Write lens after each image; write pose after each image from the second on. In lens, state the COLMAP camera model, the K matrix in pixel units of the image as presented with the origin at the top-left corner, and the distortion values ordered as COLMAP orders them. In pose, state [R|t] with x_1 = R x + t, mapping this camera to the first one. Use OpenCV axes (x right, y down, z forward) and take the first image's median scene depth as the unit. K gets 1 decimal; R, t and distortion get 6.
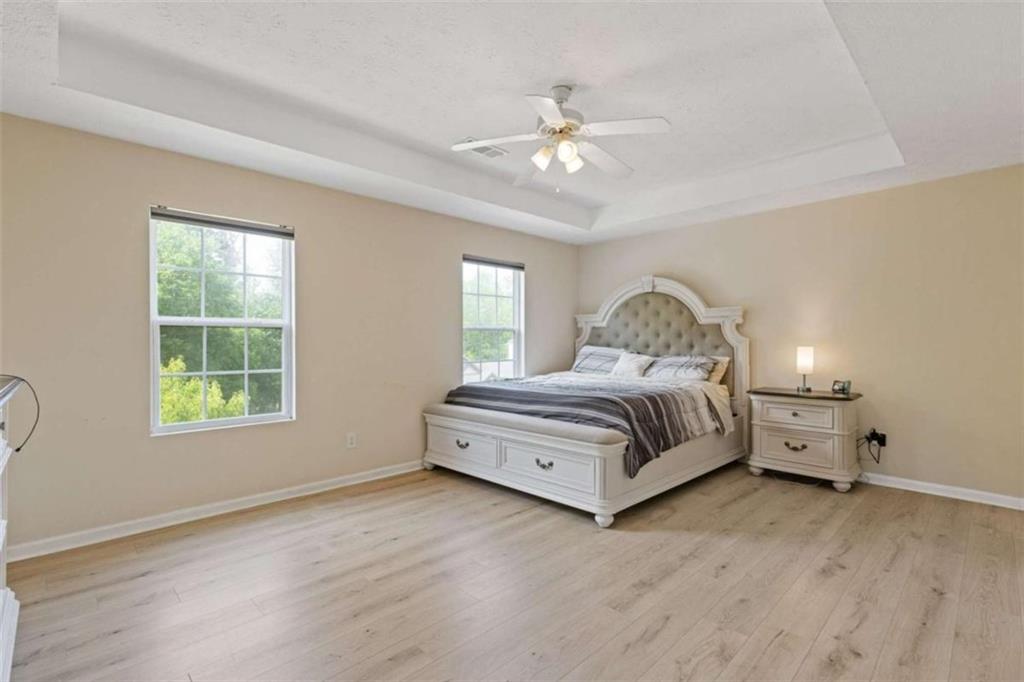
lens RADIAL K [[465.7, 0, 516.7], [0, 465.7, 343.1], [0, 0, 1]] dist [0.001114, -0.000053]
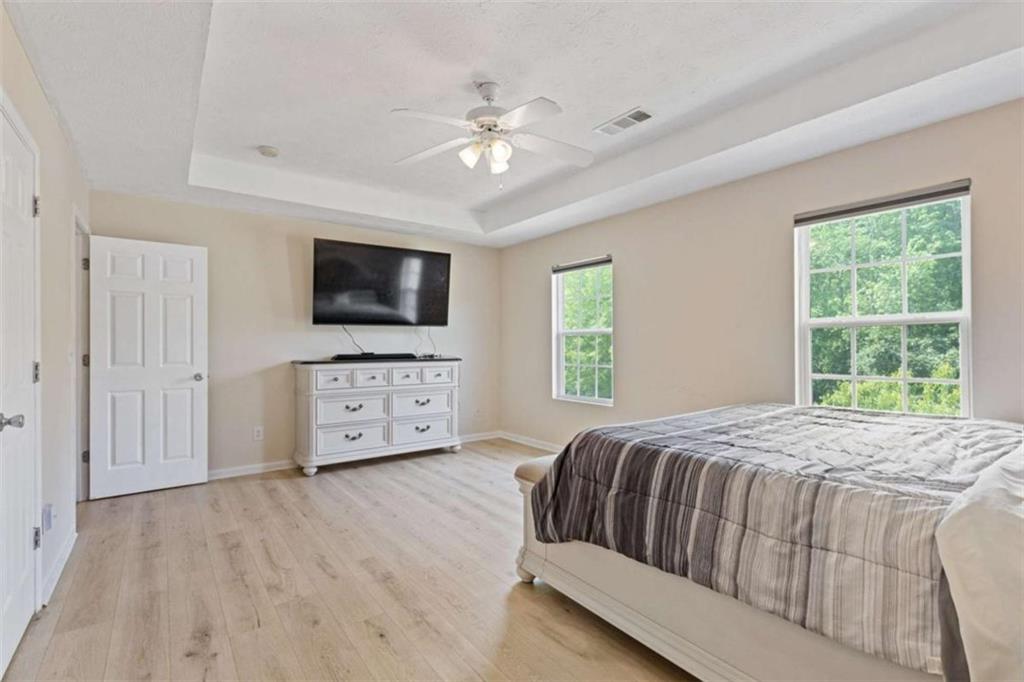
lens RADIAL K [[465.7, 0, 516.7], [0, 465.7, 343.1], [0, 0, 1]] dist [0.001114, -0.000053]
pose [[-0.122371, -0.000336, -0.992484, 1.230595], [0.002360, 0.999997, -0.000630, -0.008545], [0.992482, -0.002419, -0.122370, 1.365489]]
